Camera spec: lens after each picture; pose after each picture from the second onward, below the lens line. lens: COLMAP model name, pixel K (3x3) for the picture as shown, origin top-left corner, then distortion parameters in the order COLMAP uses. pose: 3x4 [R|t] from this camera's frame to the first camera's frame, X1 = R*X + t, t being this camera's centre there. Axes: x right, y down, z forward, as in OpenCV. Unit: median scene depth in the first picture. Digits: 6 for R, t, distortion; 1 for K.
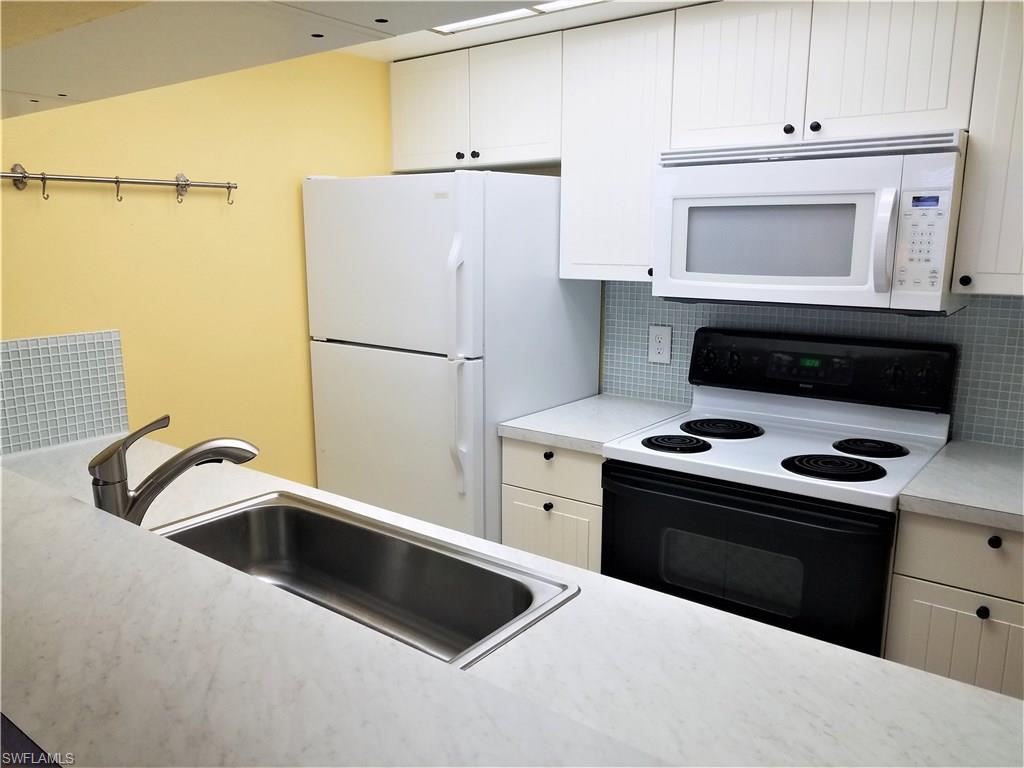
lens RADIAL K [[819.7, 0, 498.6], [0, 819.7, 414.0], [0, 0, 1]] dist [0.013523, -0.003588]
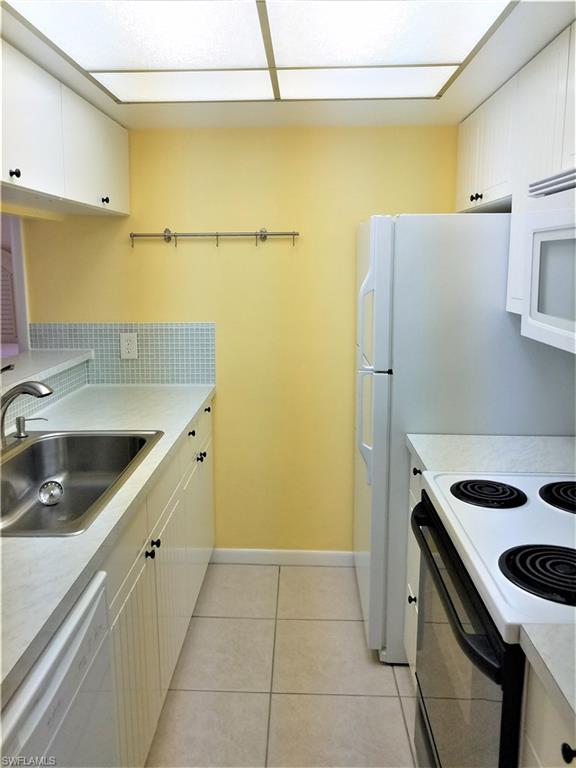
lens RADIAL K [[614.8, 0, 266.9], [0, 614.8, 360.7], [0, 0, 1]] dist [0.013523, -0.003588]
pose [[0.565725, 0.134132, -0.813612, 0.627622], [-0.175611, 0.983644, 0.040057, -0.095730], [0.805677, 0.120218, 0.580027, 0.374274]]
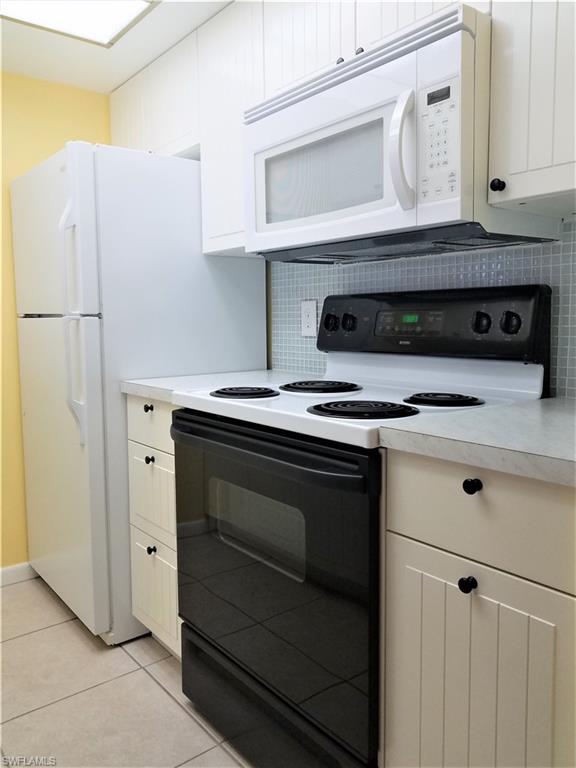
lens RADIAL K [[614.8, 0, 274.5], [0, 614.8, 375.3], [0, 0, 1]] dist [0.013523, -0.003588]
pose [[0.967682, 0.015619, -0.251691, 0.433992], [-0.046666, 0.991933, -0.117859, 0.099311], [0.247820, 0.125795, 0.960604, 0.308315]]
